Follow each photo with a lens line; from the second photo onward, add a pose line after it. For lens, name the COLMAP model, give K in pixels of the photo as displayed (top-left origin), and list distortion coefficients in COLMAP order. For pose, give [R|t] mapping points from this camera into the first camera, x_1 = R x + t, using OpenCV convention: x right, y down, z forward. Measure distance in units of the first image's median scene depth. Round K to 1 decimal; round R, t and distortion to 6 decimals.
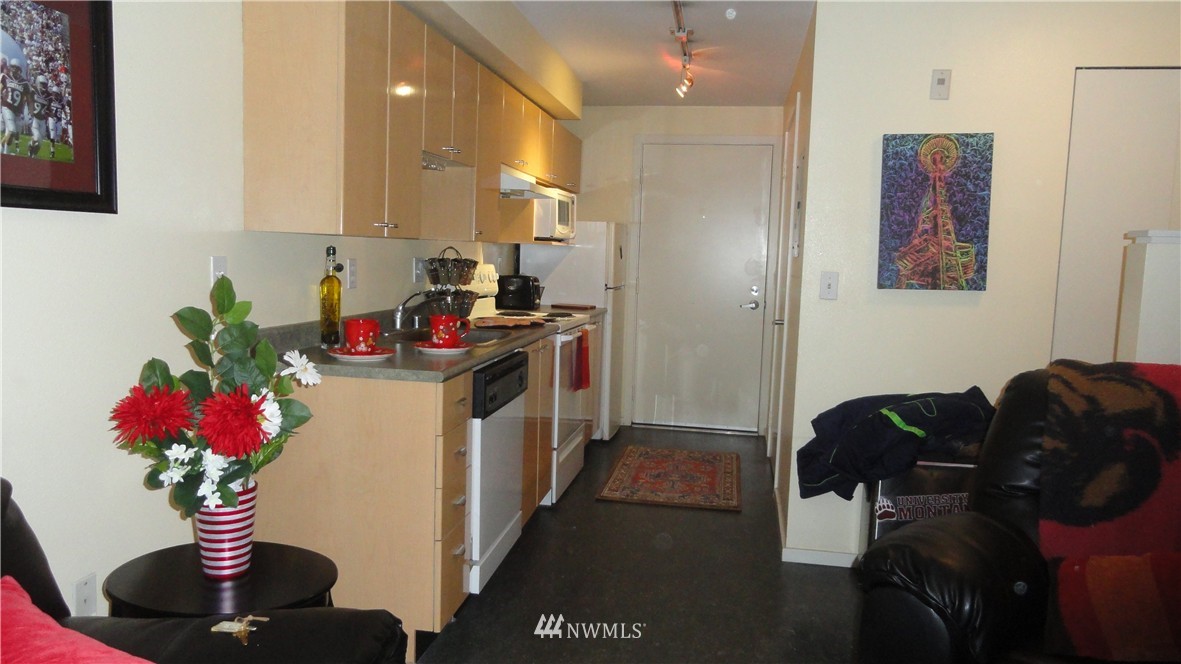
lens RADIAL K [[816.5, 0, 590.5], [0, 816.5, 332.0], [0, 0, 1]] dist [-0.003364, -0.002219]
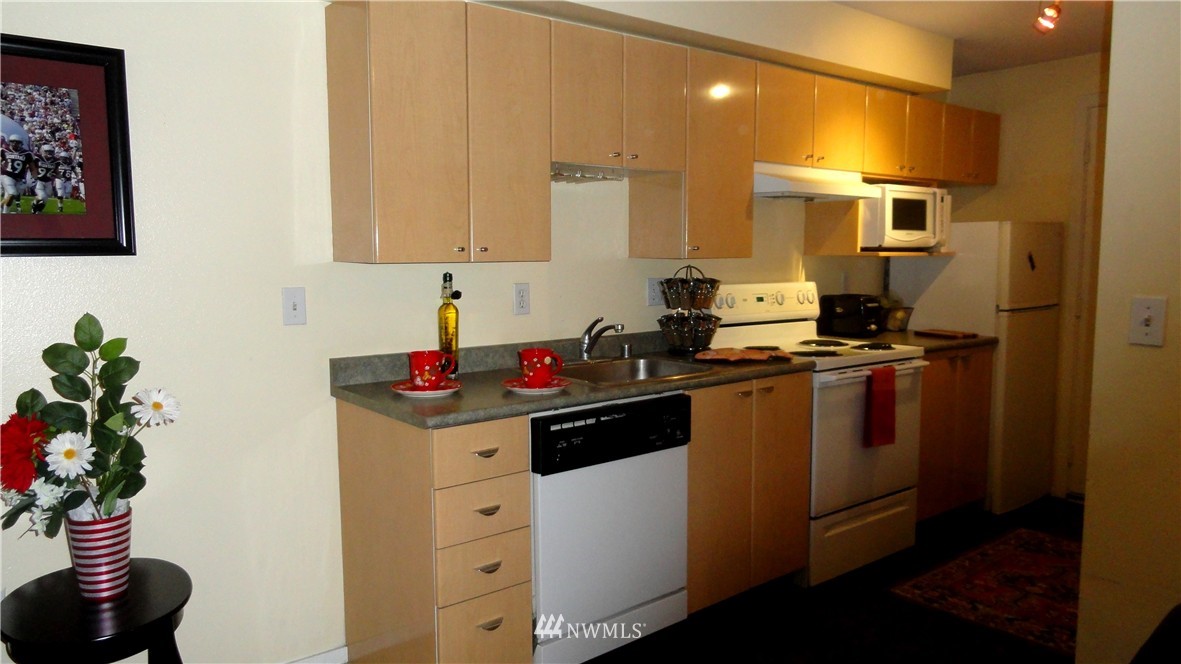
lens RADIAL K [[816.5, 0, 590.5], [0, 816.5, 332.0], [0, 0, 1]] dist [-0.003364, -0.002219]
pose [[0.753044, 0.030010, -0.657285, 0.709460], [-0.036919, 0.999313, 0.003329, -0.070848], [0.656934, 0.021759, 0.753634, 0.611857]]
